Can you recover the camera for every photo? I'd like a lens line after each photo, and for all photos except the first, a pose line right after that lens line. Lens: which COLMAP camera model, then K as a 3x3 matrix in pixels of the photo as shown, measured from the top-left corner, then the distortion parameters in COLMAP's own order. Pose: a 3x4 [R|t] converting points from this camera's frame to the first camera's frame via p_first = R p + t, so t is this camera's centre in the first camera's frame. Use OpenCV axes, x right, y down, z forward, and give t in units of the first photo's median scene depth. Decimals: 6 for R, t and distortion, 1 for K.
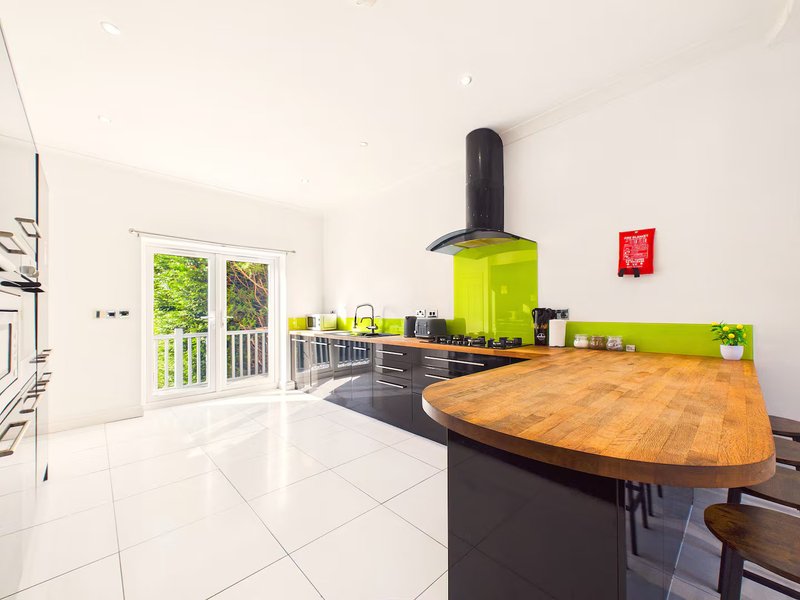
lens RADIAL K [[325.8, 0, 400.3], [0, 325.8, 307.5], [0, 0, 1]] dist [0.001092, -0.000003]
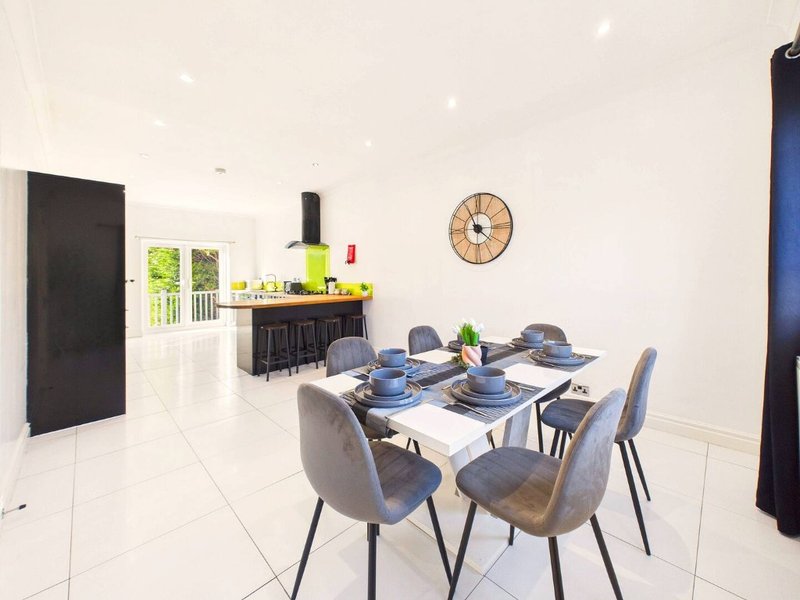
lens RADIAL K [[325.8, 0, 403.3], [0, 325.8, 263.4], [0, 0, 1]] dist [0.001092, -0.000003]
pose [[0.999821, -0.010447, 0.015760, 0.486096], [0.010750, 0.999757, -0.019231, -0.023085], [-0.015555, 0.019397, 0.999691, -0.636669]]
